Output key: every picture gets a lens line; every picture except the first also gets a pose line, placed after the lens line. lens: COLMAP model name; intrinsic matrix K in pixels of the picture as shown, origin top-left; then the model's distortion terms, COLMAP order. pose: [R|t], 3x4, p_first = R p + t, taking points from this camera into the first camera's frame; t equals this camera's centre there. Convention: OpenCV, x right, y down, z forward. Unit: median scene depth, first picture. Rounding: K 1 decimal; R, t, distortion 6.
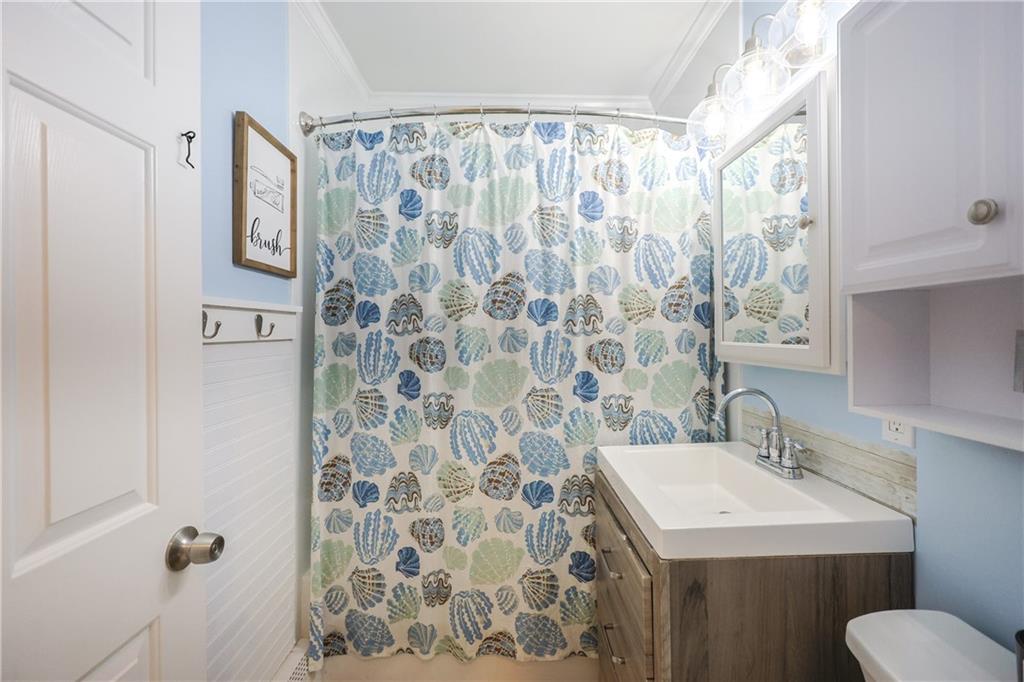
lens RADIAL K [[434.5, 0, 504.9], [0, 434.5, 340.9], [0, 0, 1]] dist [-0.000059, 0.000320]
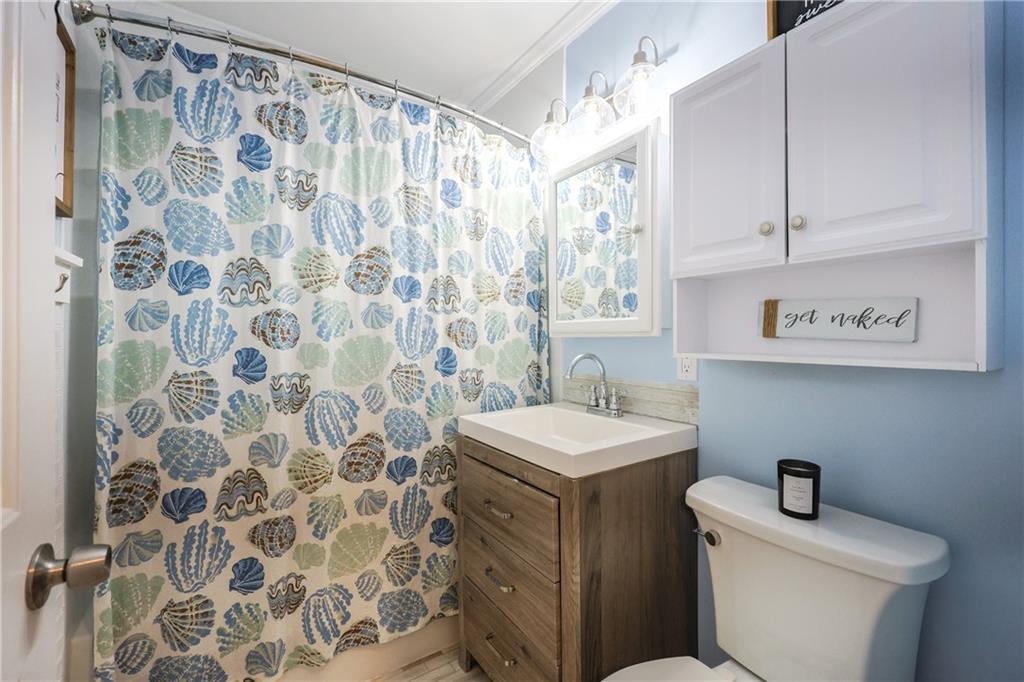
lens RADIAL K [[434.5, 0, 504.9], [0, 434.5, 340.9], [0, 0, 1]] dist [-0.000059, 0.000320]
pose [[0.847908, 0.004363, 0.530126, -0.253467], [-0.001678, 0.999983, -0.005545, 0.059067], [-0.530141, 0.003812, 0.847901, 0.019806]]
